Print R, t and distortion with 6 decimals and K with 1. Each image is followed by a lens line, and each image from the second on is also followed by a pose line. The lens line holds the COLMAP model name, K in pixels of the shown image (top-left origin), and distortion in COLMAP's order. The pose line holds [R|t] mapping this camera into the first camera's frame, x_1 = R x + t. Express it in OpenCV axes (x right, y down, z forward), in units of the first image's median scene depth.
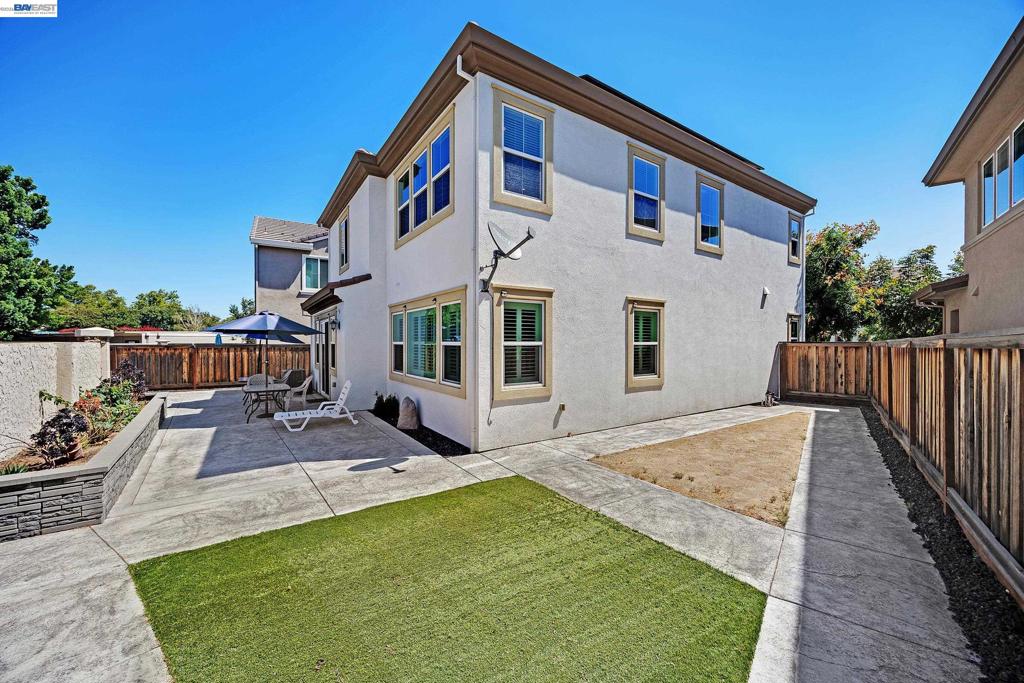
lens RADIAL K [[391.6, 0, 512.9], [0, 391.6, 339.0], [0, 0, 1]] dist [-0.001547, 0.000210]
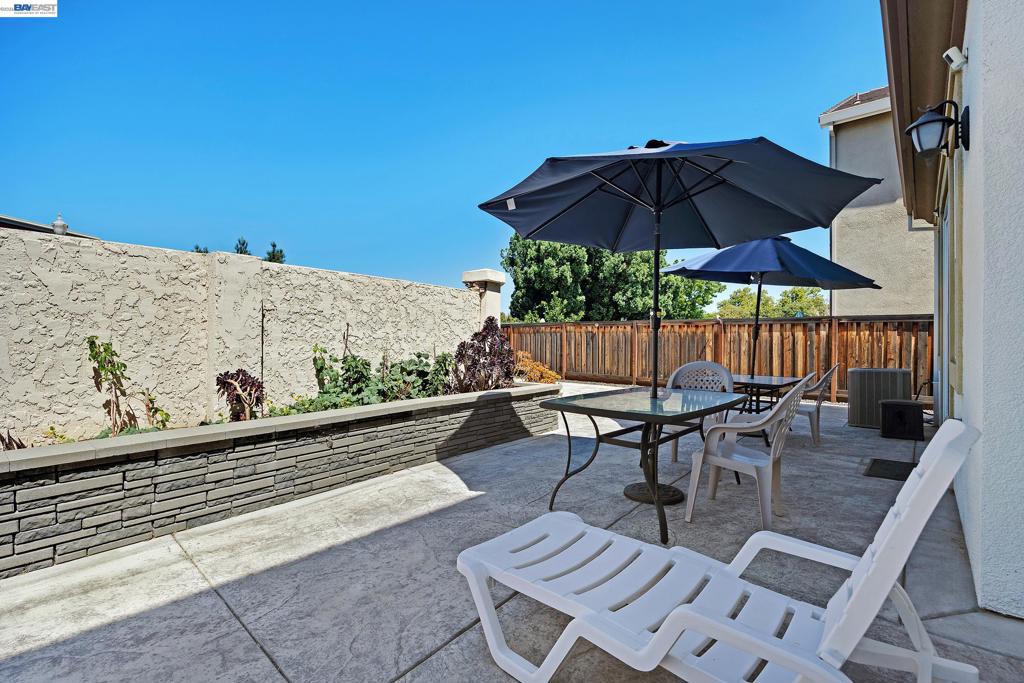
lens RADIAL K [[478.4, 0, 511.6], [0, 478.4, 339.4], [0, 0, 1]] dist [-0.000632, -0.000055]
pose [[0.275088, 0.002114, -0.961417, -0.181388], [-0.004195, 0.999991, 0.000999, 0.045055], [0.961410, 0.003758, 0.275095, 0.464103]]
